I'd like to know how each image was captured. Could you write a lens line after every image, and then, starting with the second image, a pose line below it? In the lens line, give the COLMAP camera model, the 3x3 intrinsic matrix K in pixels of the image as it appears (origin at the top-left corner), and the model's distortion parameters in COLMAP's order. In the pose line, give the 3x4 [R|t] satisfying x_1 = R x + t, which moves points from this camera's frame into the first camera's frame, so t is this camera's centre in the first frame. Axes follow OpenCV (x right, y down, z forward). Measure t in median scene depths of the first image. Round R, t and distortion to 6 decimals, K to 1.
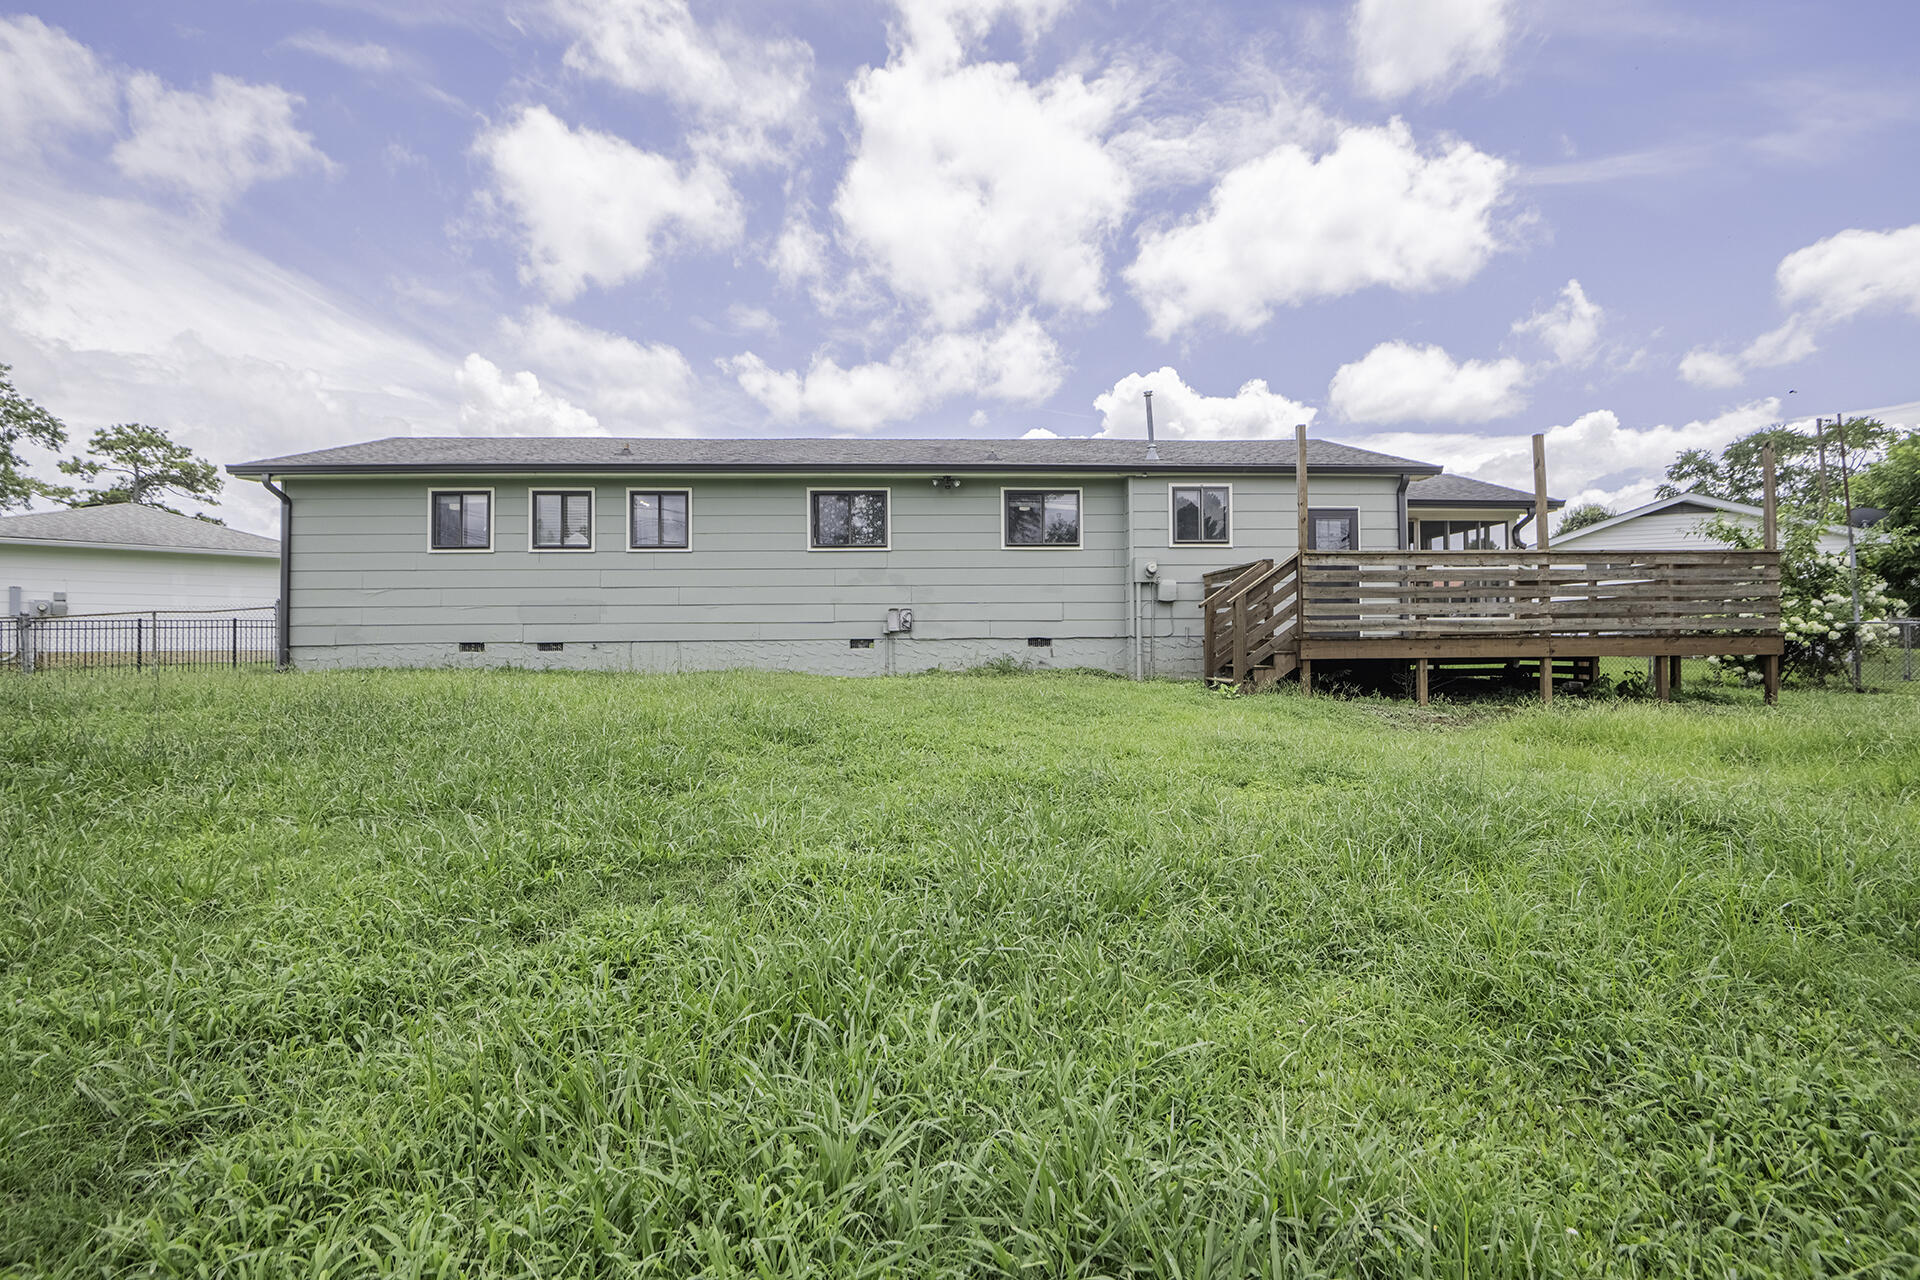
lens RADIAL K [[886.8, 0, 956.6], [0, 886.8, 631.5], [0, 0, 1]] dist [-0.003541, -0.008520]
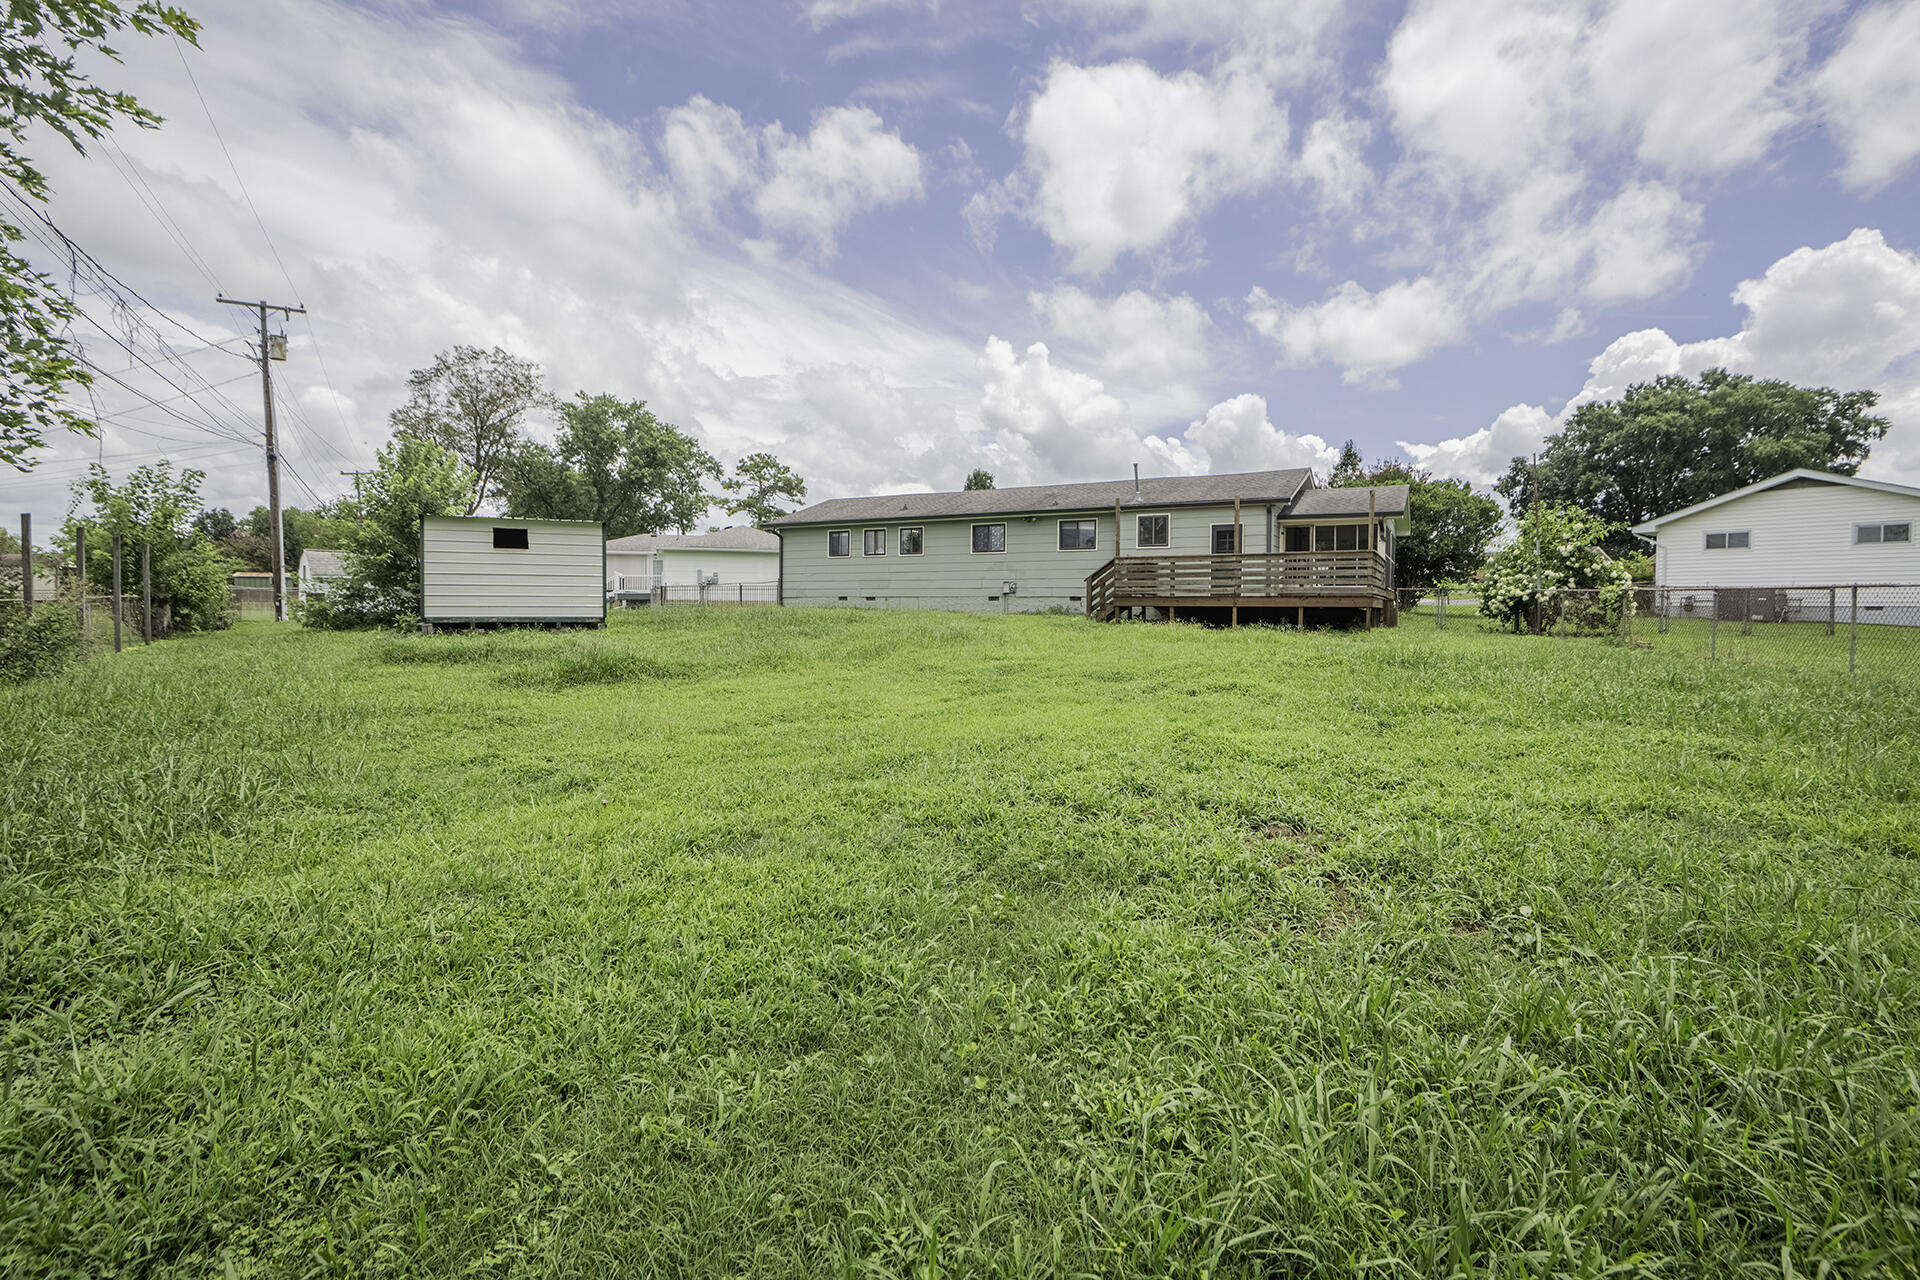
lens RADIAL K [[886.8, 0, 956.6], [0, 886.8, 631.5], [0, 0, 1]] dist [-0.003541, -0.008520]
pose [[0.855179, 0.027069, -0.517626, 0.881768], [-0.005087, 0.999026, 0.043839, 0.000139], [0.518309, -0.034857, 0.854483, -0.801704]]
